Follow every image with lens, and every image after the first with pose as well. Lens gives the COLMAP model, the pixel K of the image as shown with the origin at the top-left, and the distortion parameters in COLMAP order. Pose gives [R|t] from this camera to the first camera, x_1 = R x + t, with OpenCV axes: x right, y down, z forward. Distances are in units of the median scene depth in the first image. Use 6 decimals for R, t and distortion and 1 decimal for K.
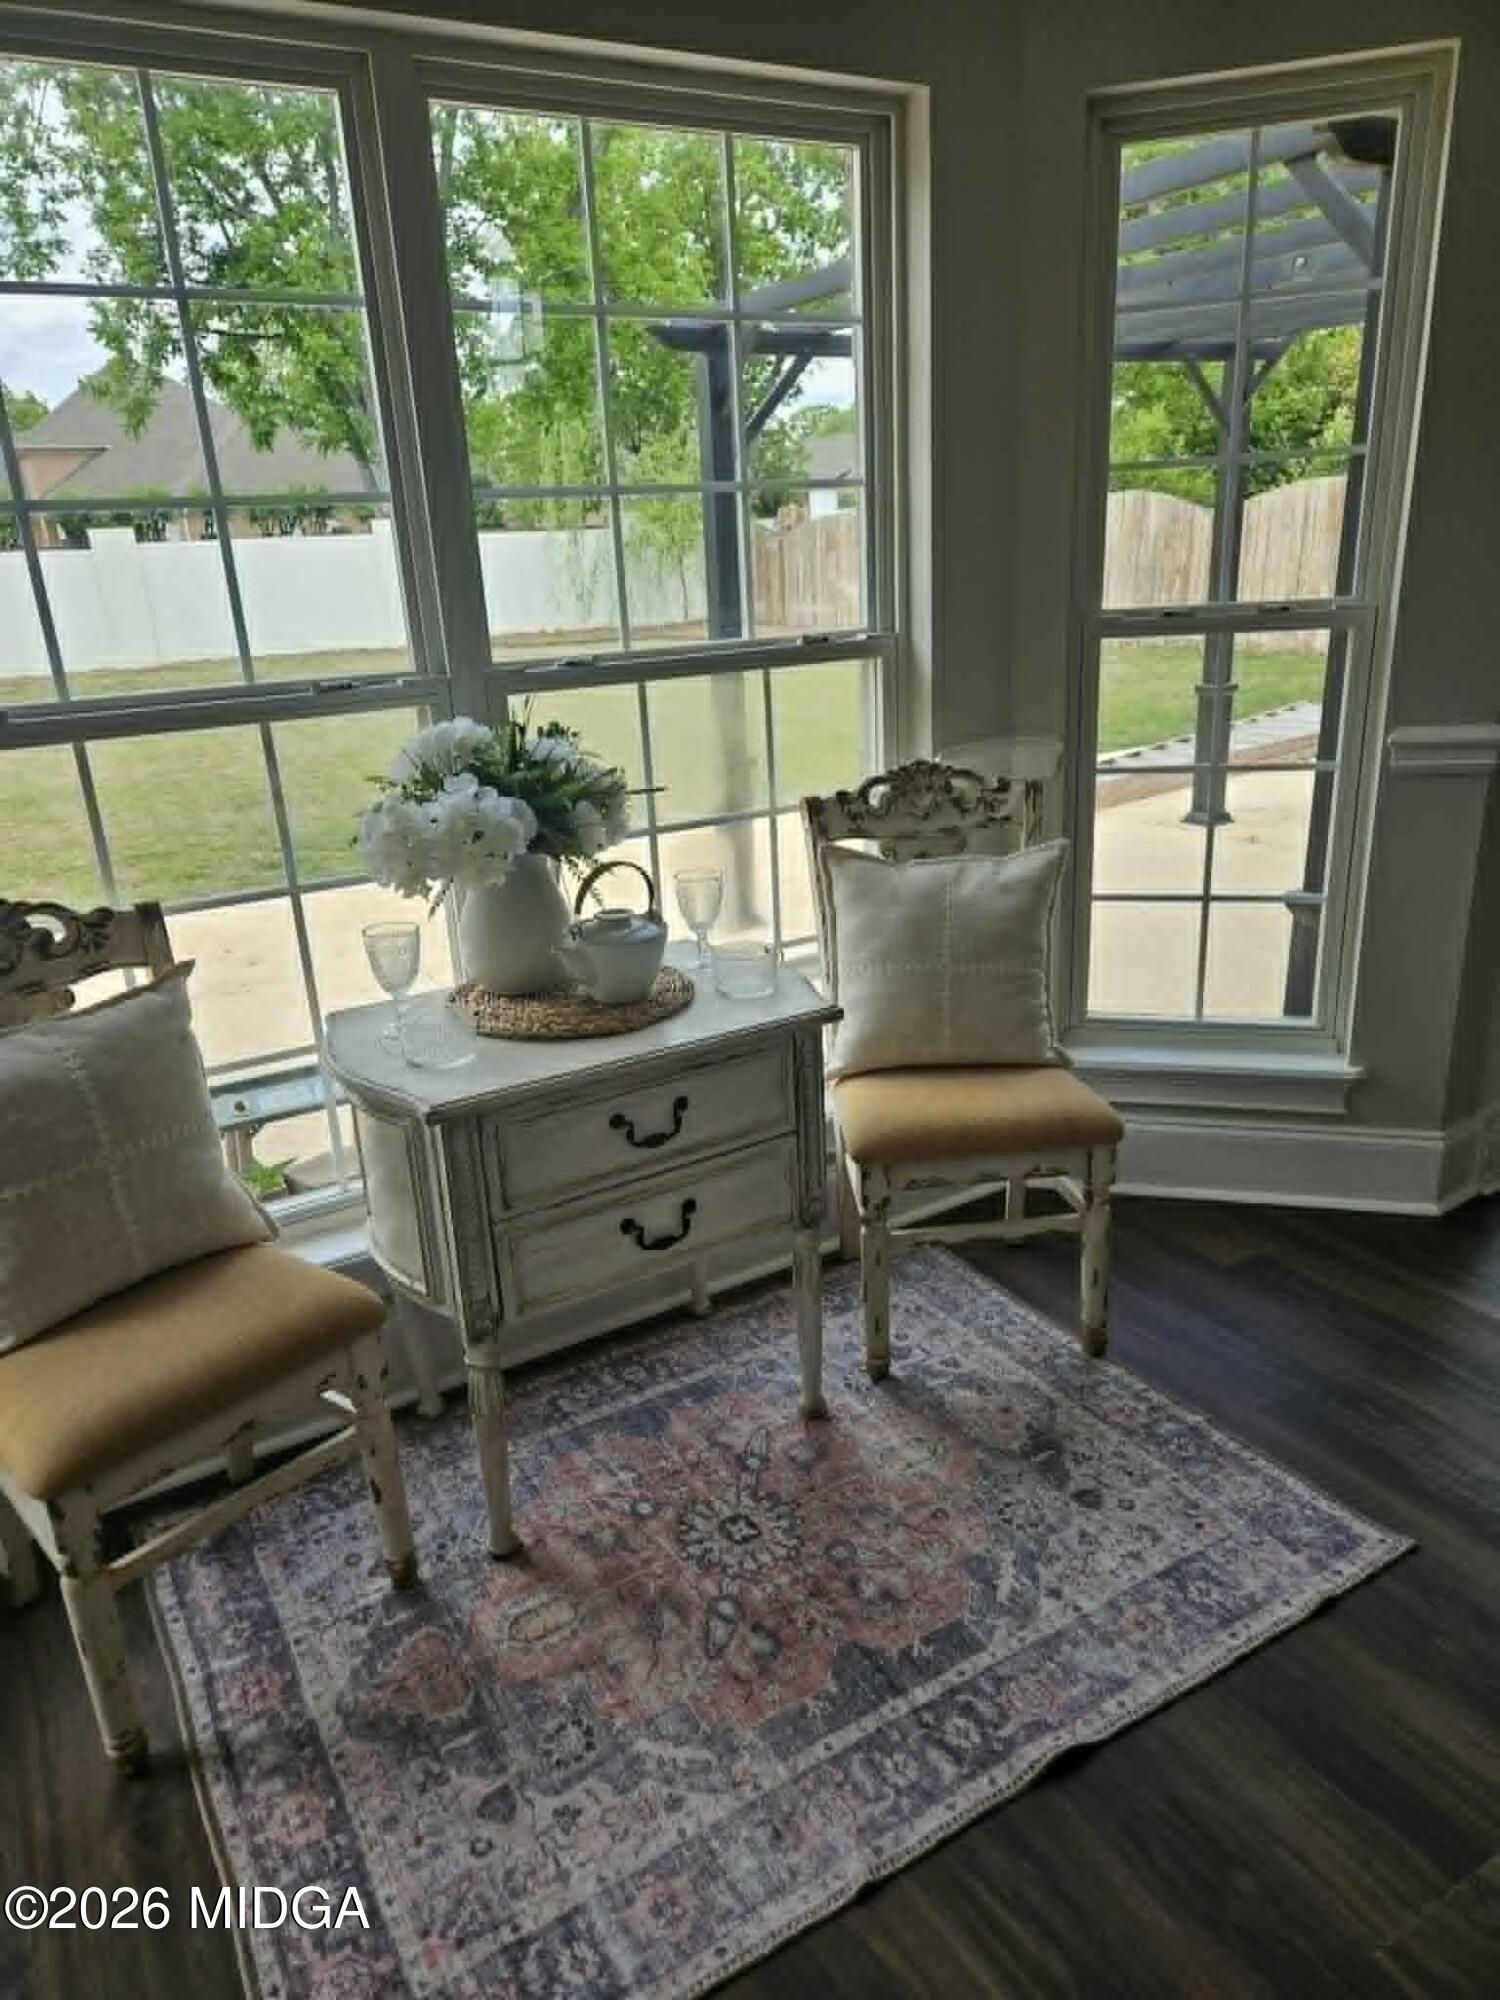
lens RADIAL K [[1329.8, 0, 759.3], [0, 1329.8, 1000.1], [0, 0, 1]] dist [0.062351, -0.050814]
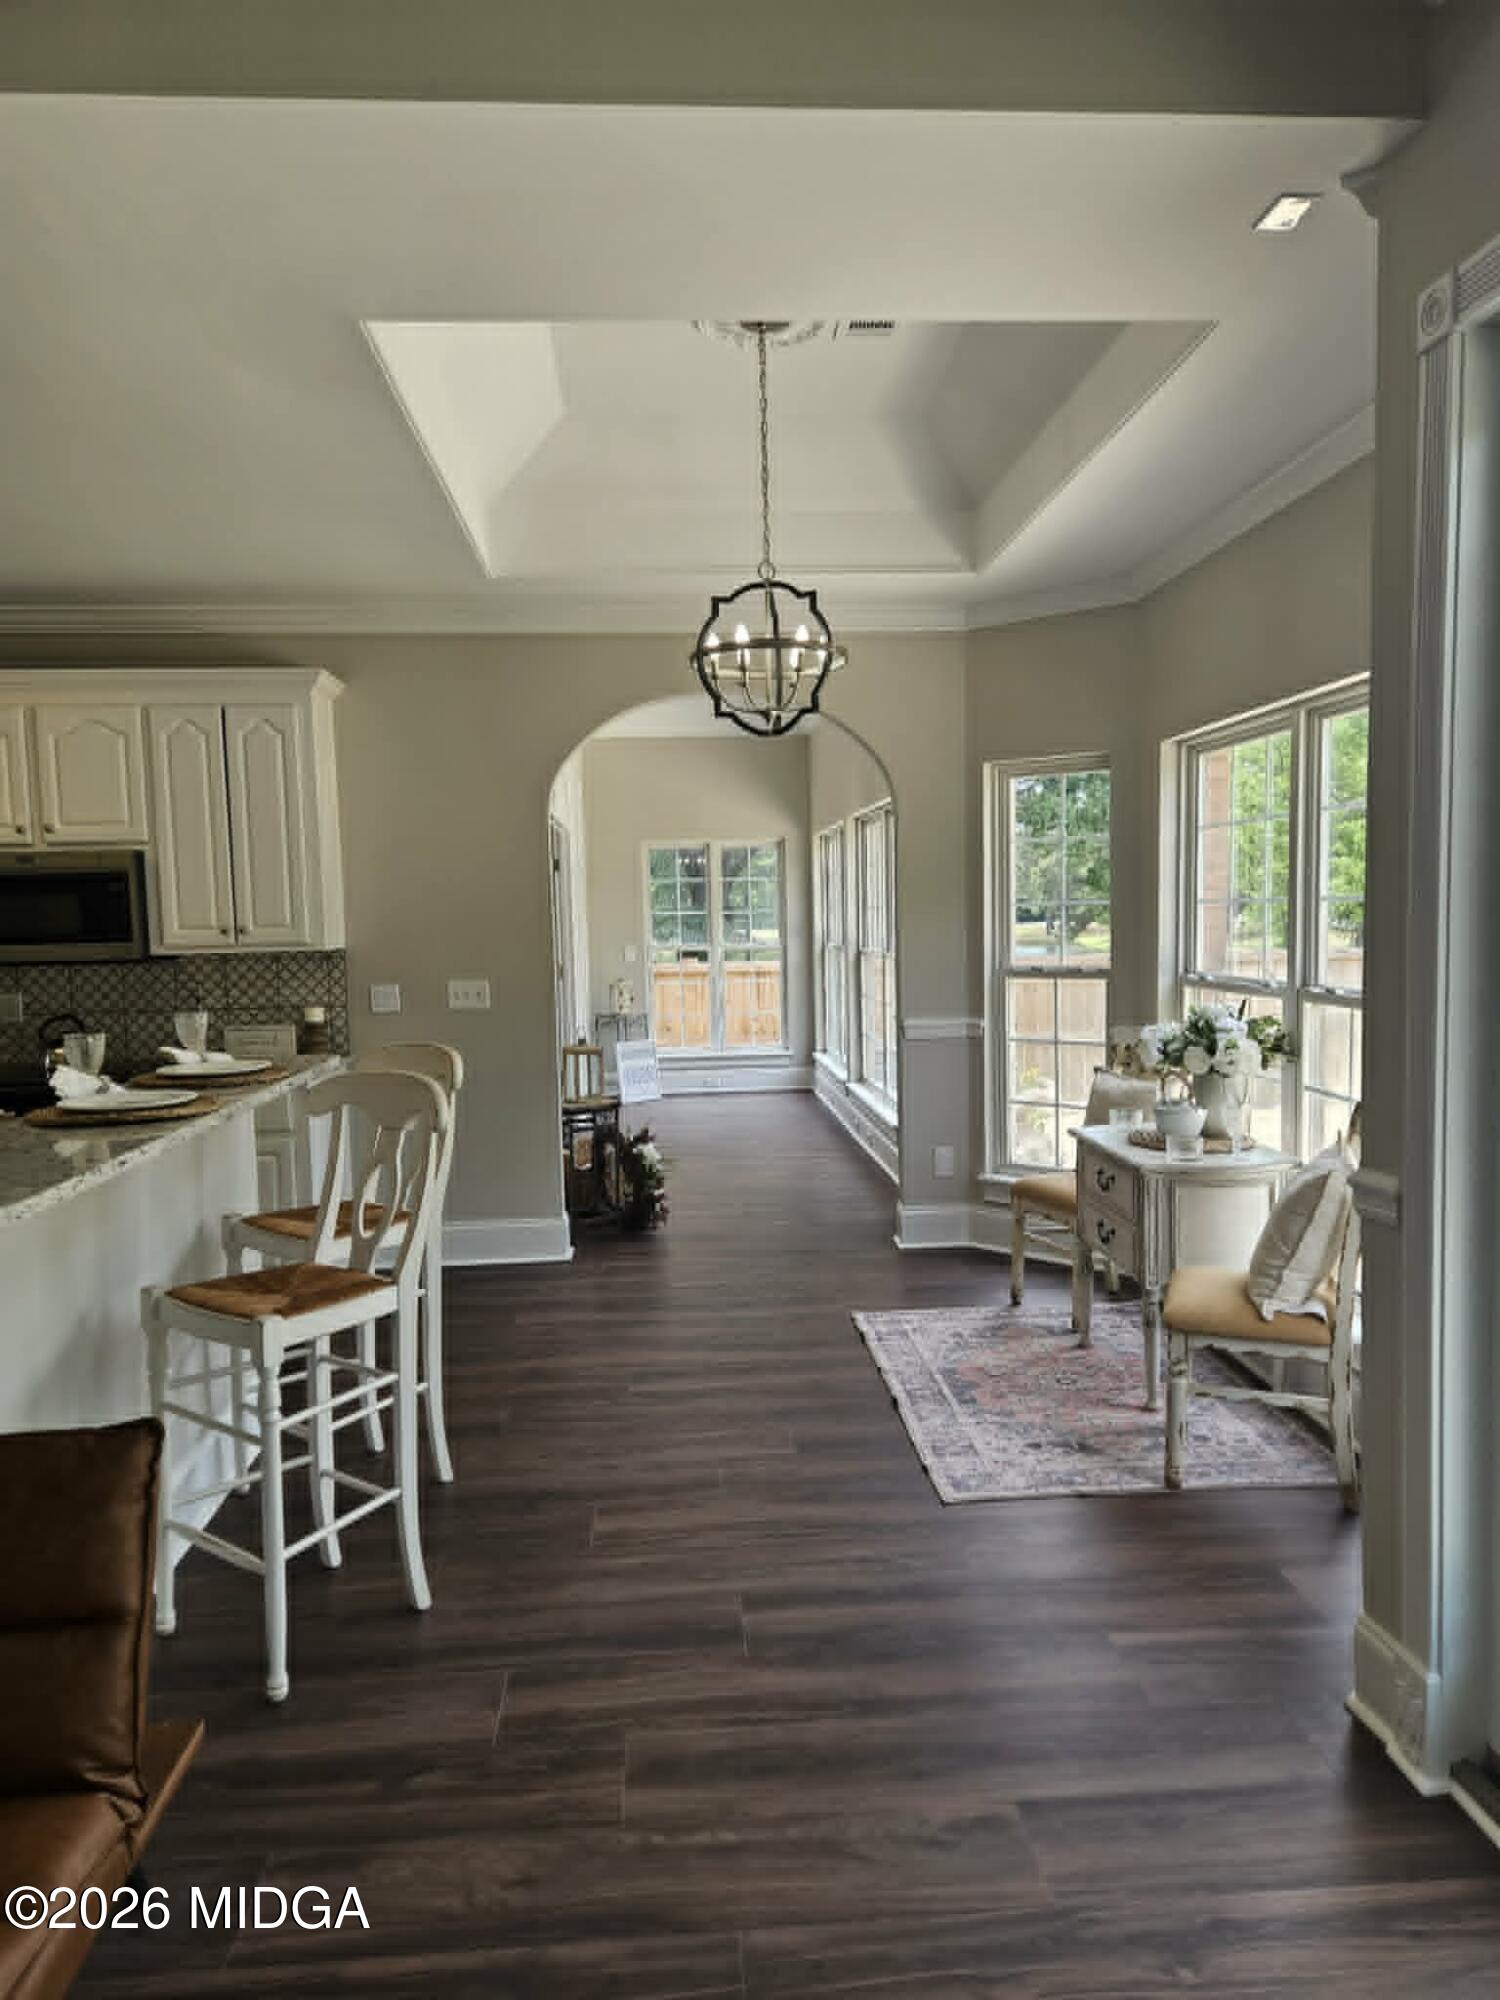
lens RADIAL K [[1329.8, 0, 759.3], [0, 1329.8, 1000.1], [0, 0, 1]] dist [0.062351, -0.050814]
pose [[-0.445250, 0.118320, -0.887554, 2.113610], [-0.249267, 0.935668, 0.249782, -0.597369], [0.860011, 0.332454, -0.387113, 1.285044]]
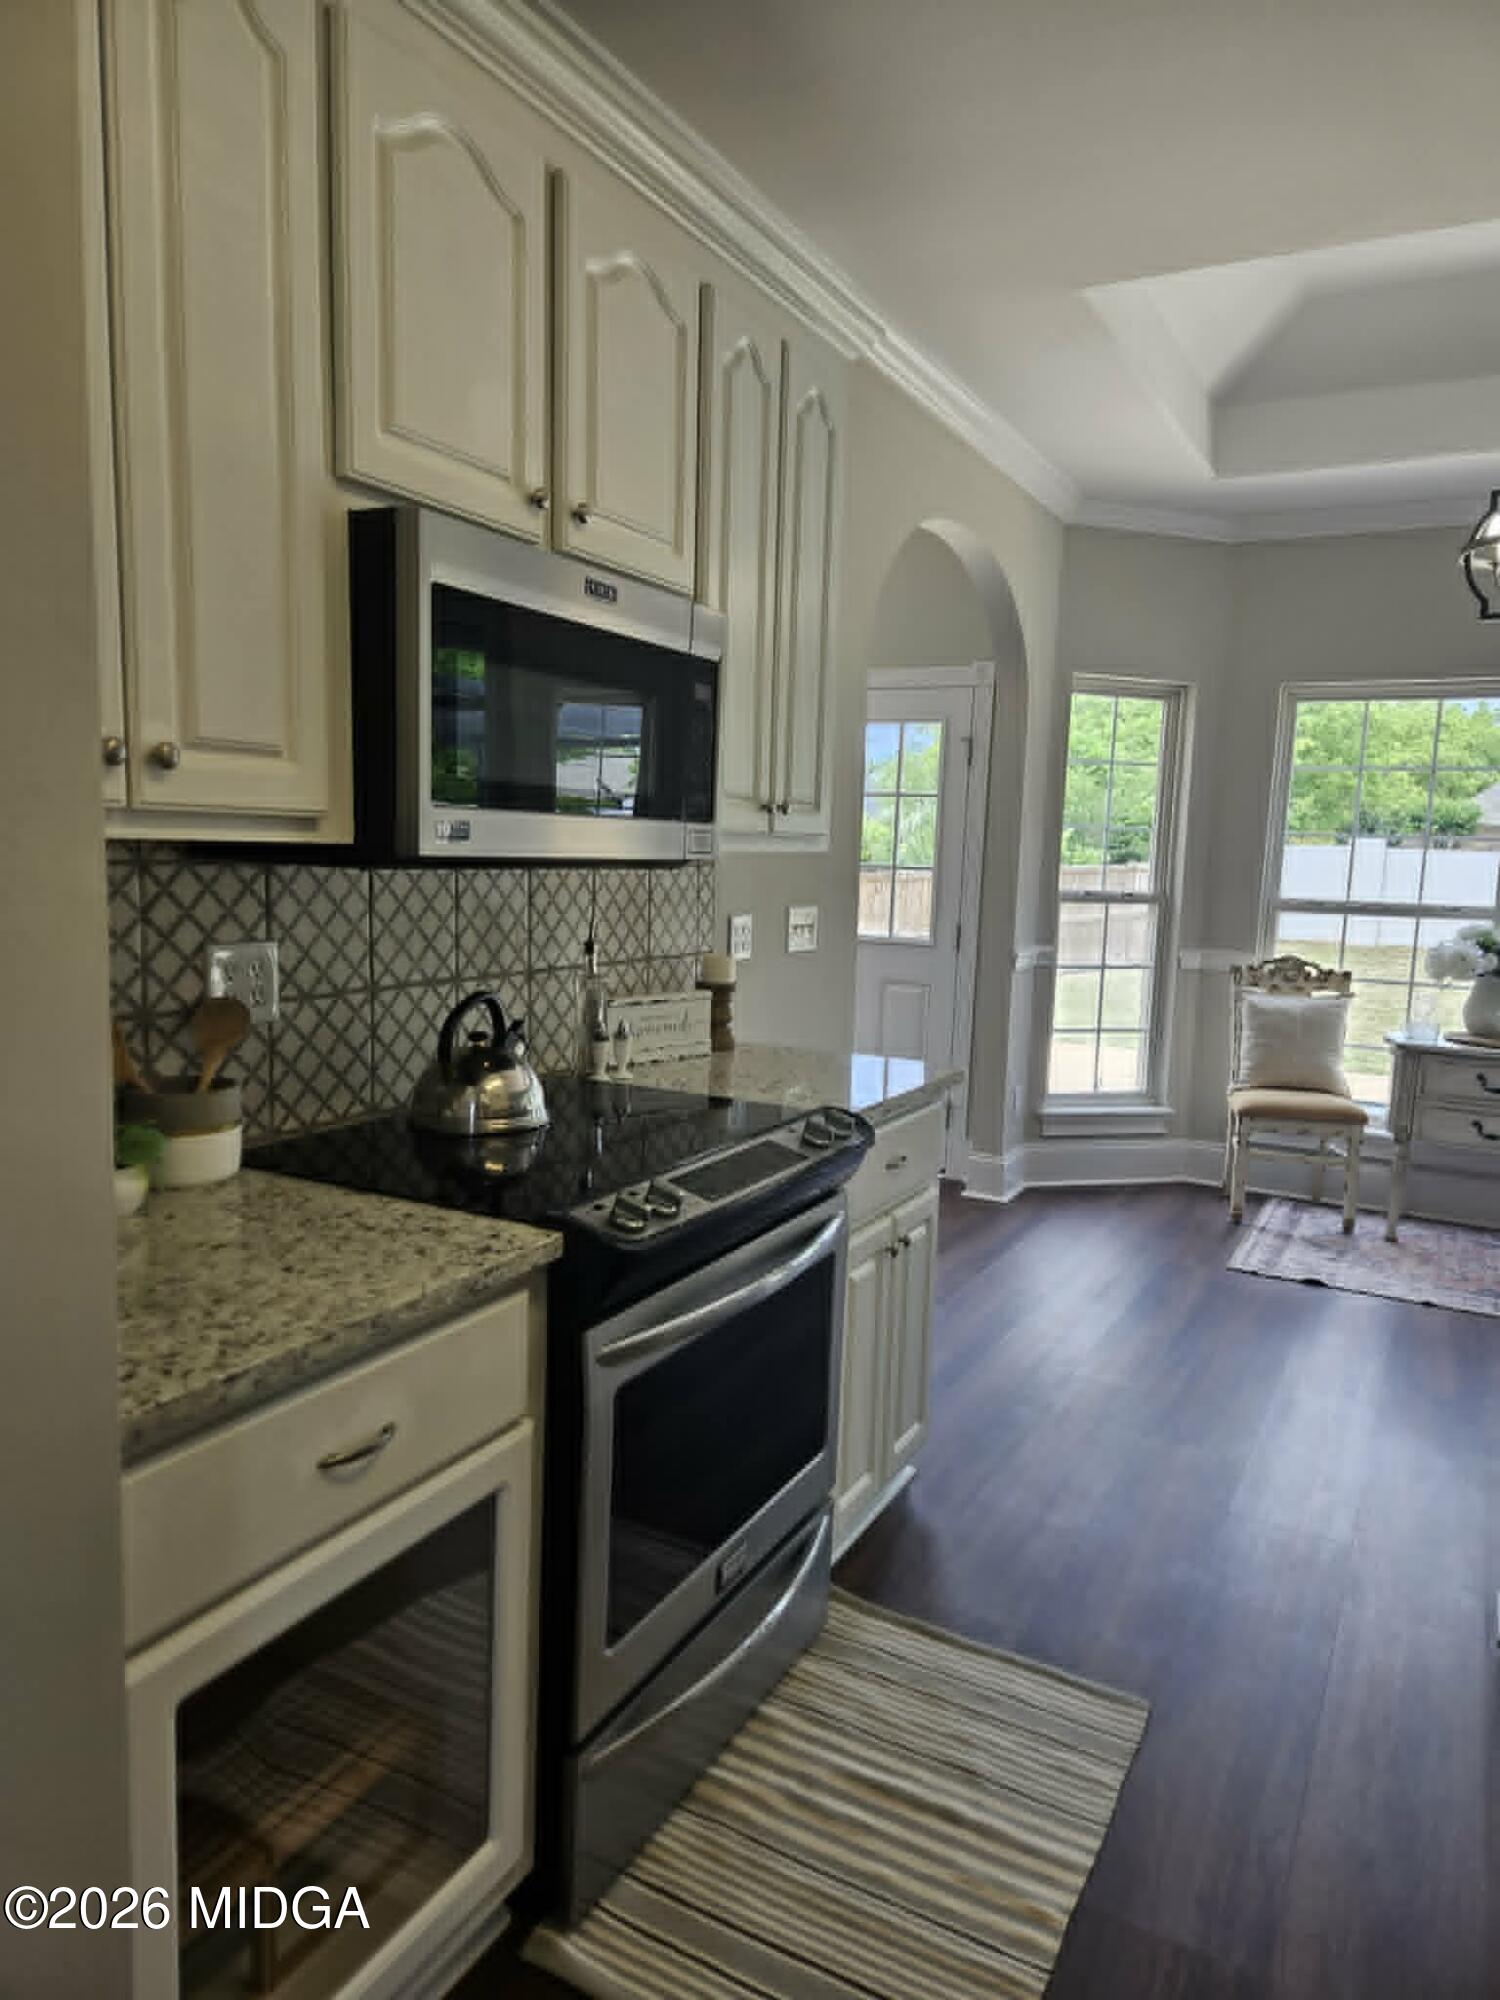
lens RADIAL K [[1329.8, 0, 759.3], [0, 1329.8, 1000.1], [0, 0, 1]] dist [0.062351, -0.050814]
pose [[0.505013, 0.165999, -0.846998, 1.331017], [-0.333818, 0.942529, -0.014313, 0.444146], [0.795944, 0.289972, 0.531403, -1.460193]]
